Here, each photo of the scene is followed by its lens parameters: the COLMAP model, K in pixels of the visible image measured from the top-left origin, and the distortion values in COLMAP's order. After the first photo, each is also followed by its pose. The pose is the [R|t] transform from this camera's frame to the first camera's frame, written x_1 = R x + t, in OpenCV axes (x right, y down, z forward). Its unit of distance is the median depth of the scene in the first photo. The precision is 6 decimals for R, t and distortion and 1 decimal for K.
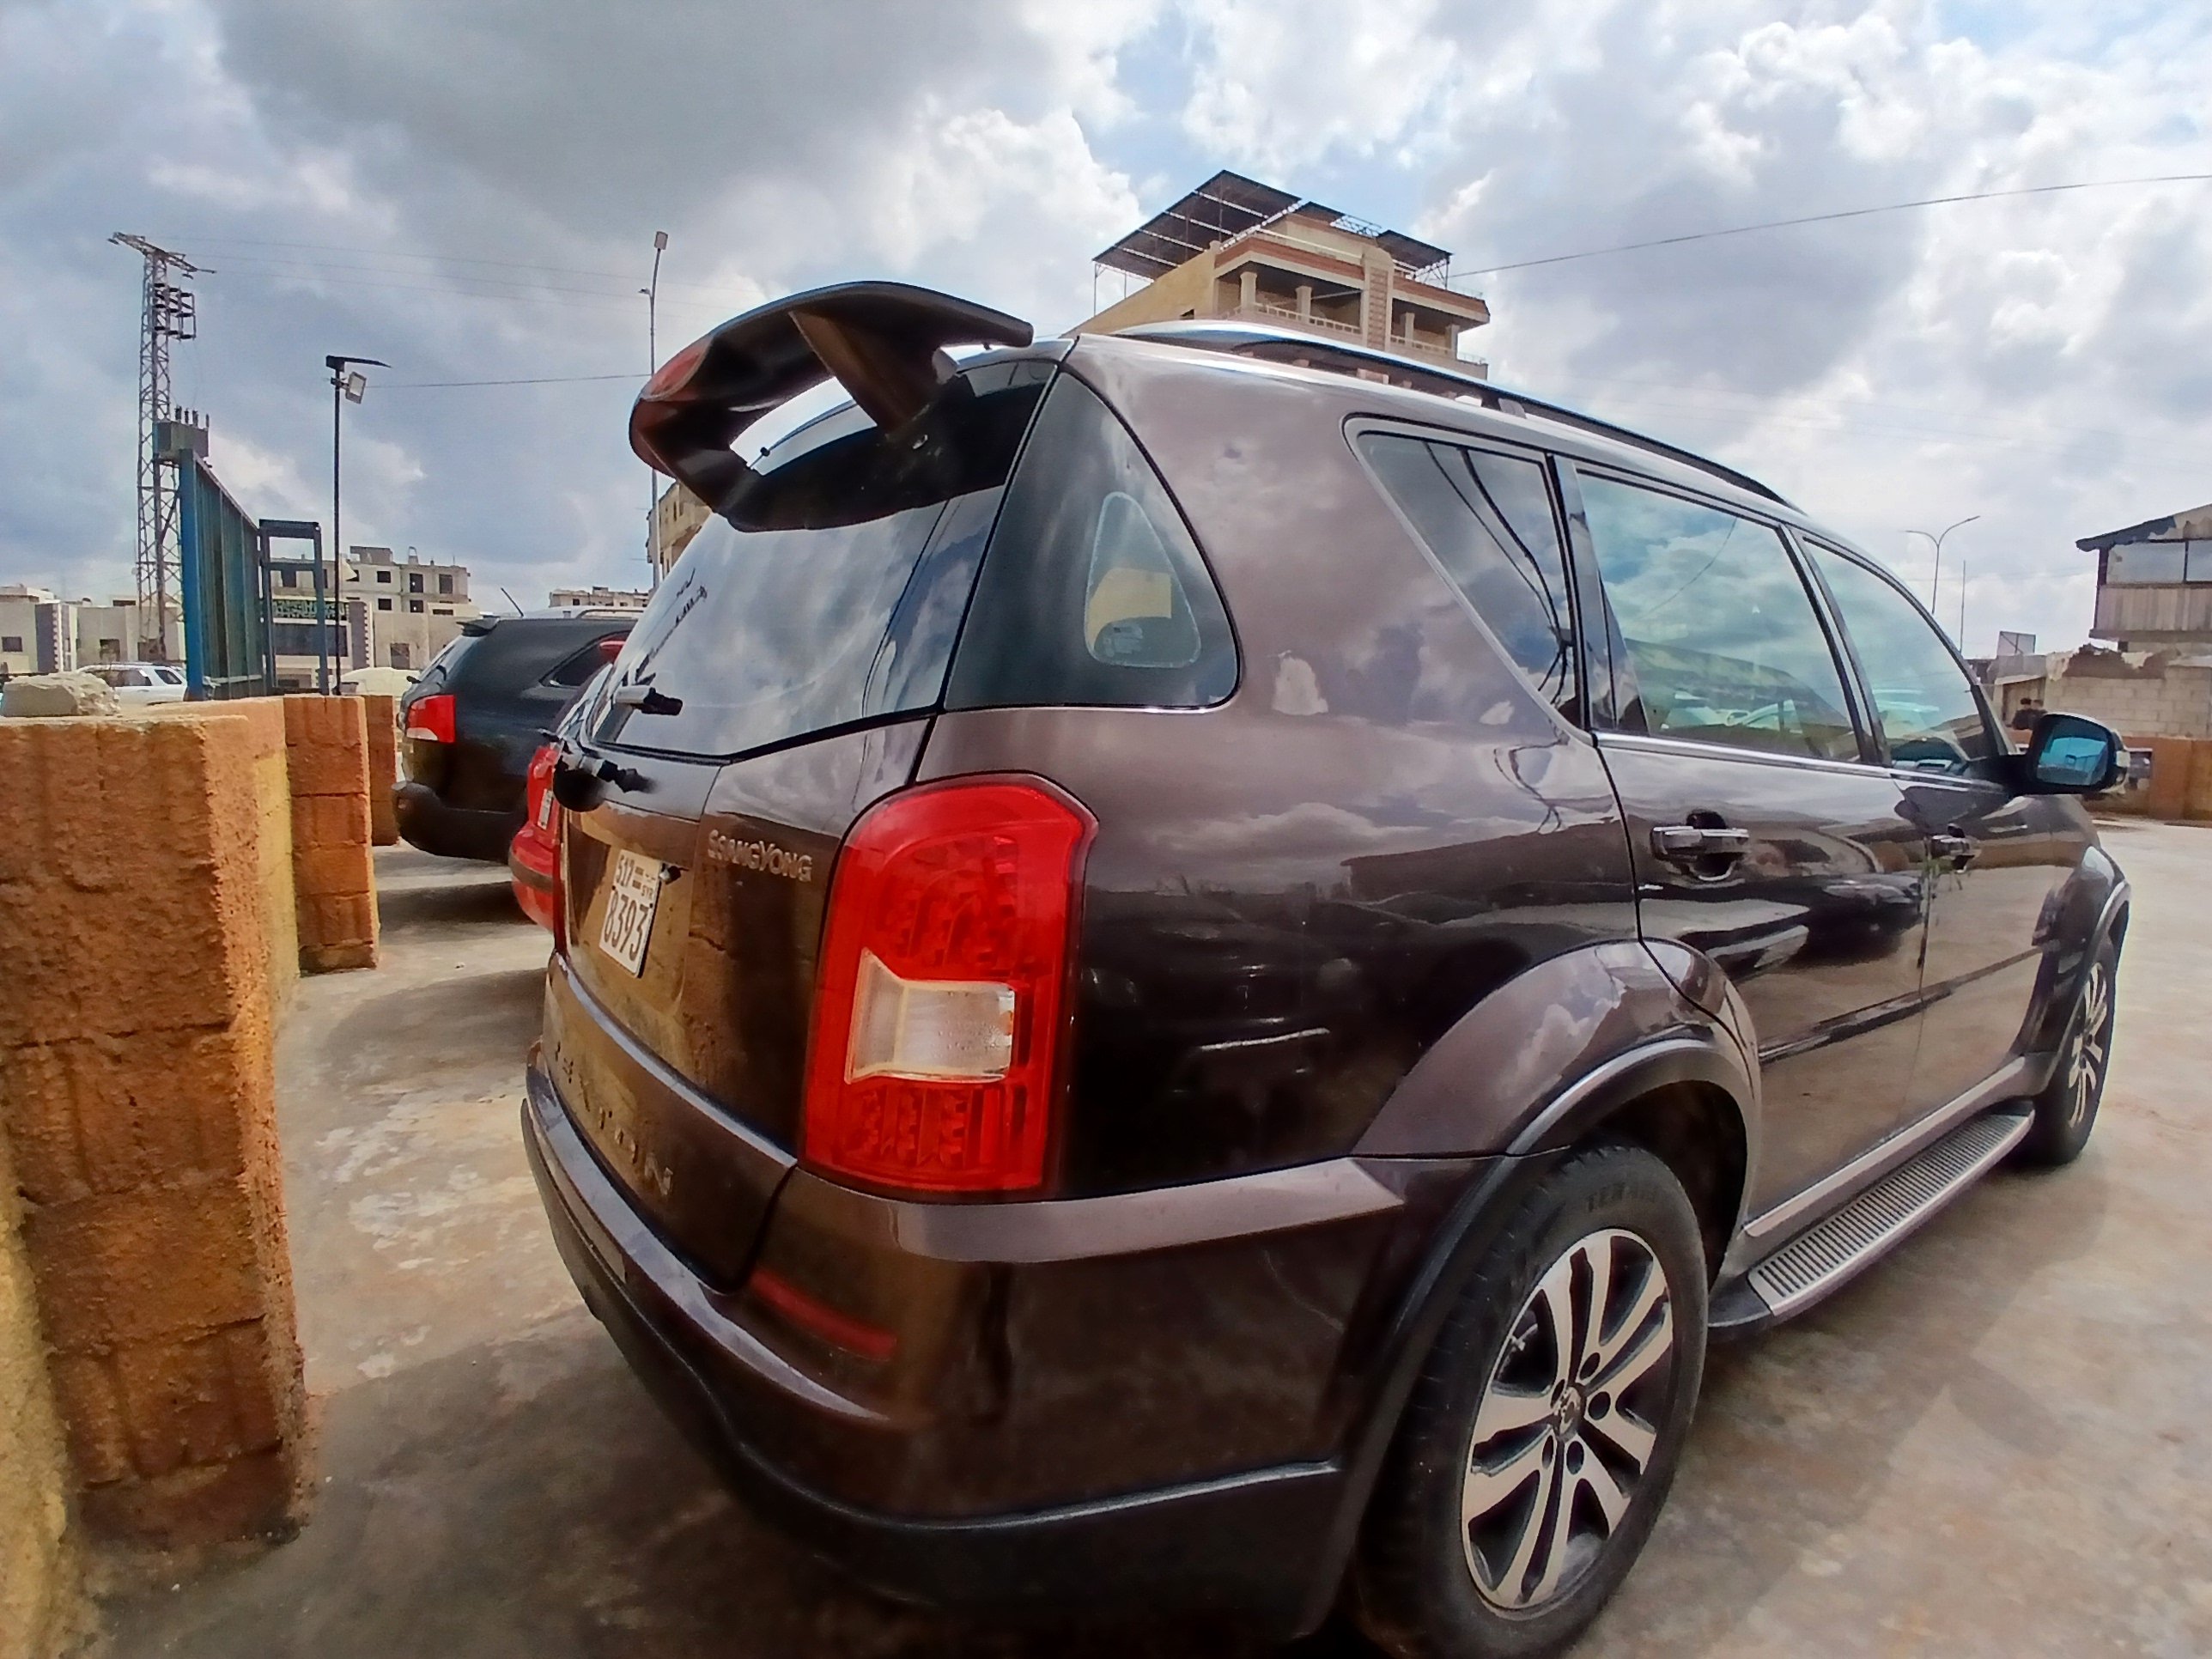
lens RADIAL K [[1112.9, 0, 1106.0], [0, 1112.9, 829.5], [0, 0, 1]] dist [-0.010772, -0.037028]
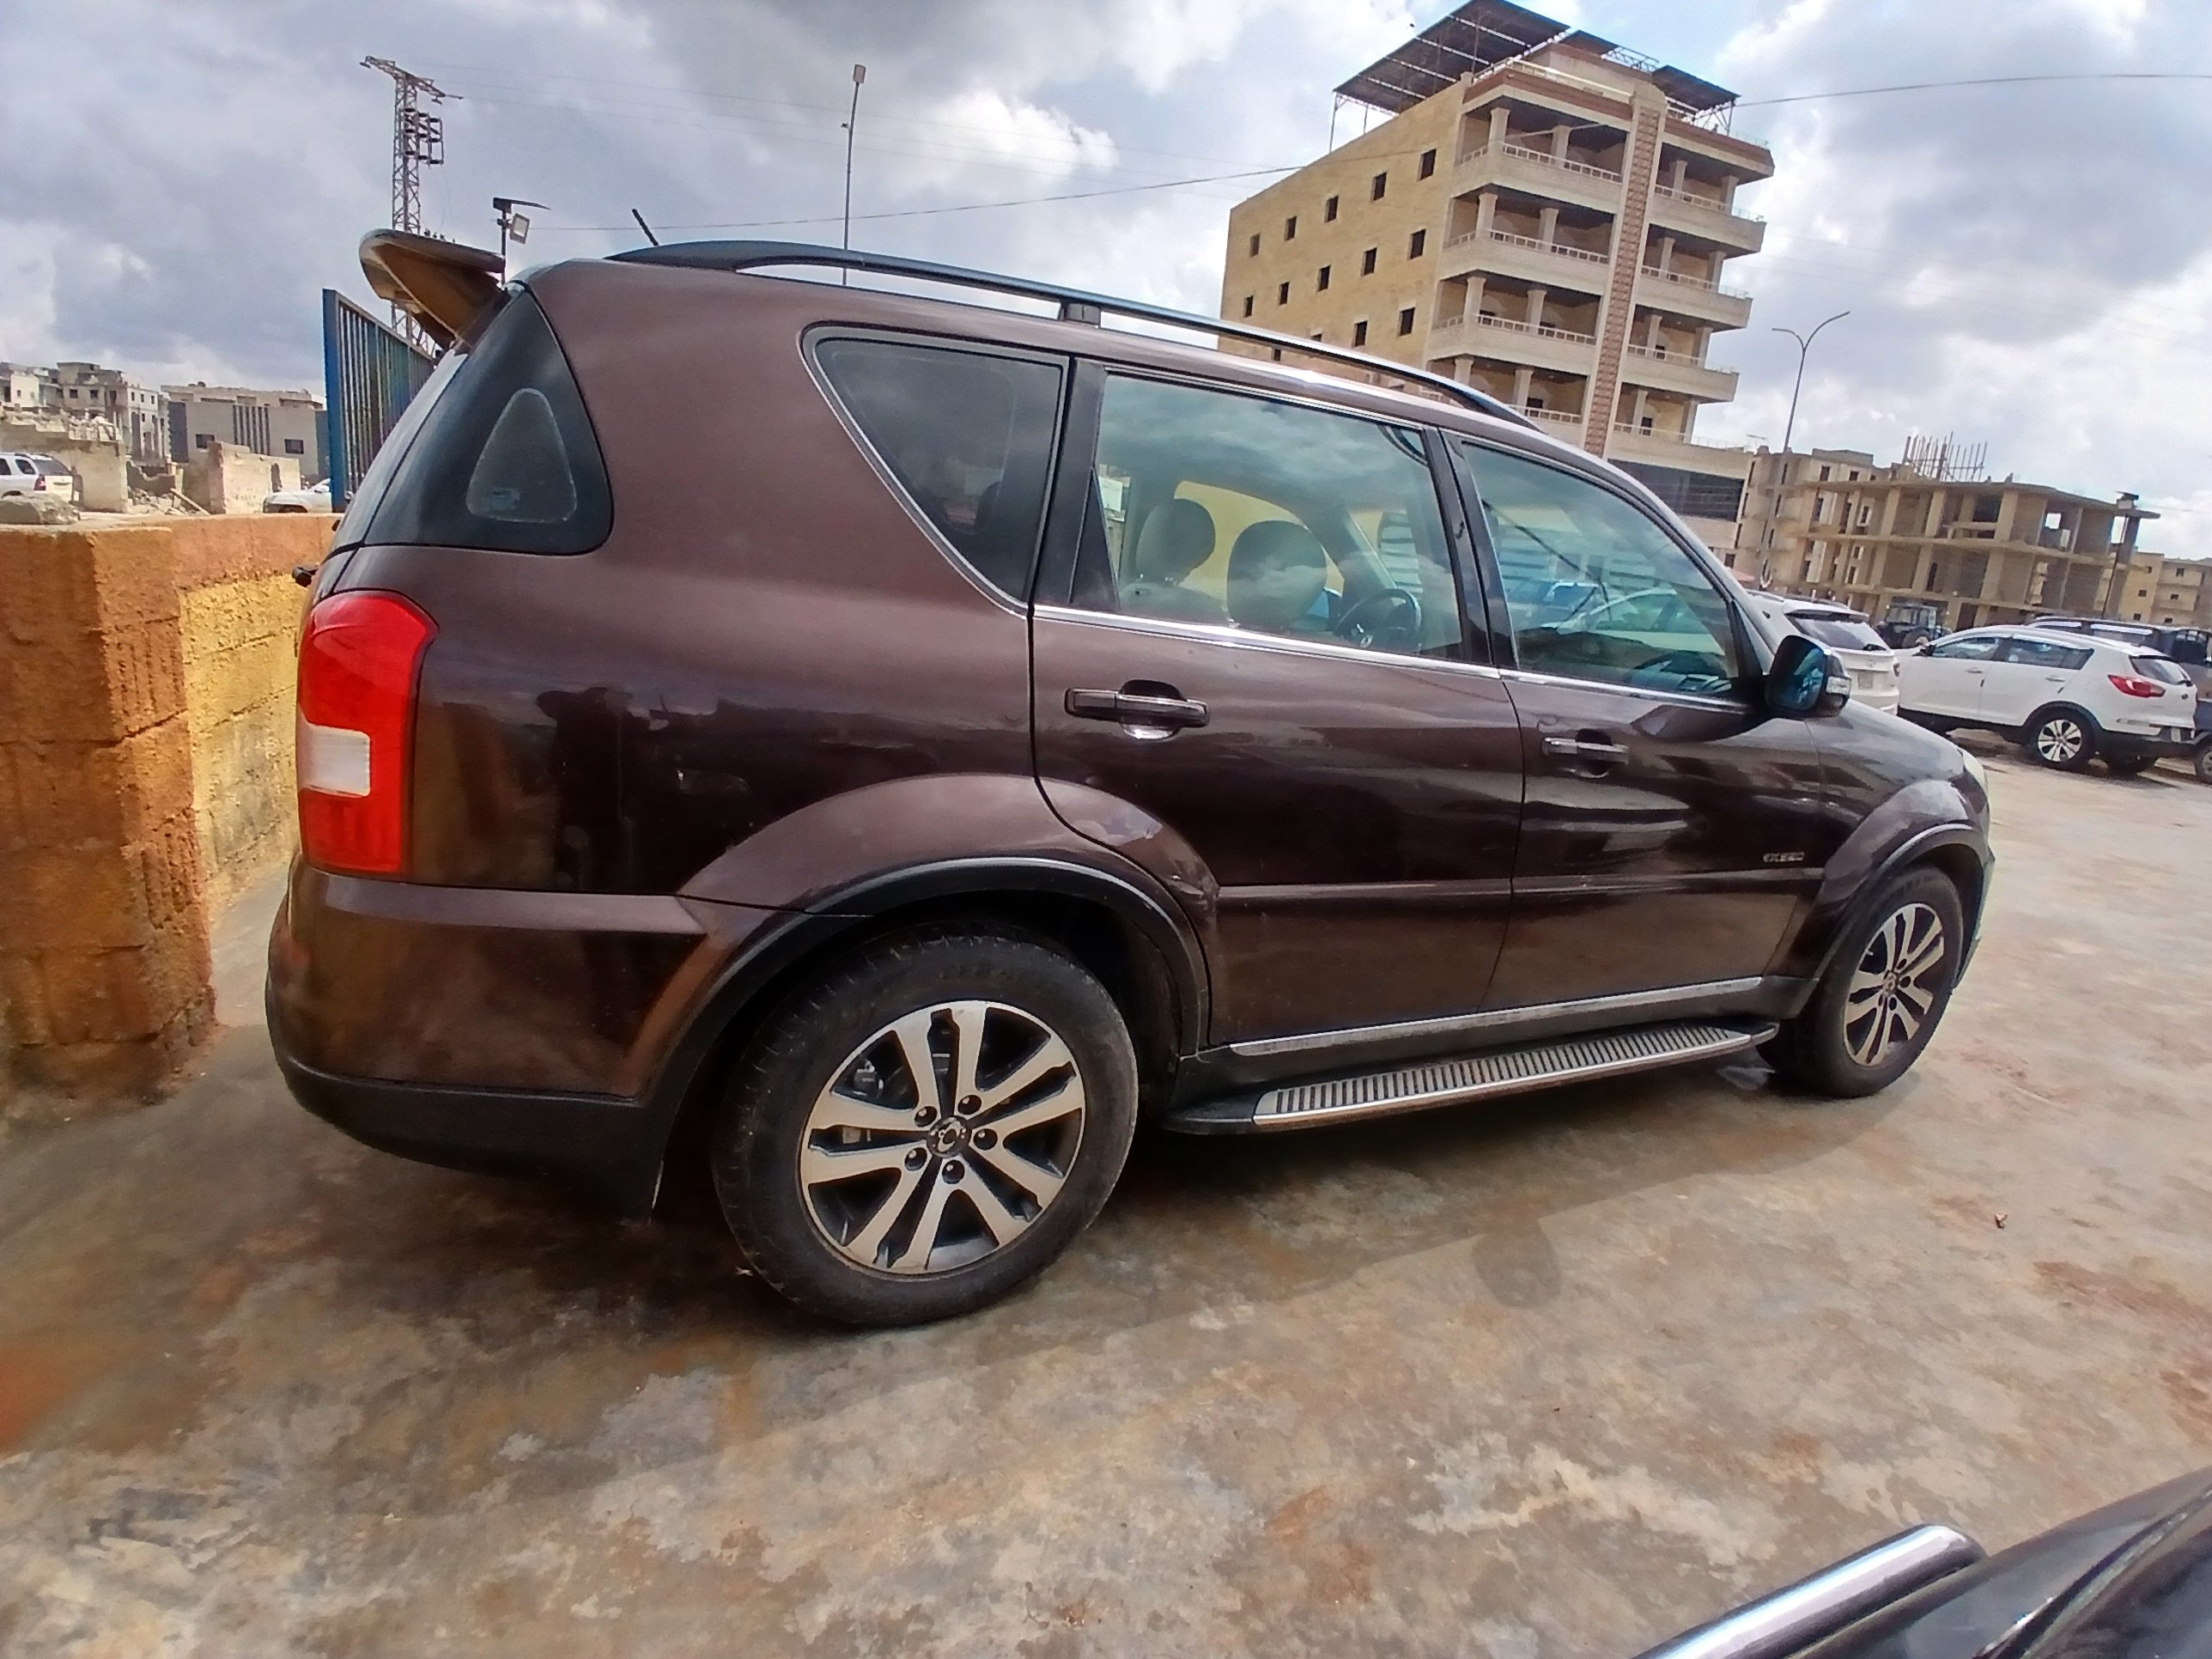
lens RADIAL K [[1112.9, 0, 1106.0], [0, 1112.9, 829.5], [0, 0, 1]] dist [-0.010772, -0.037028]
pose [[0.981015, 0.107789, -0.161218, 0.698703], [-0.087938, 0.988178, 0.125581, -0.003154], [0.172848, -0.109020, 0.978896, -0.182100]]
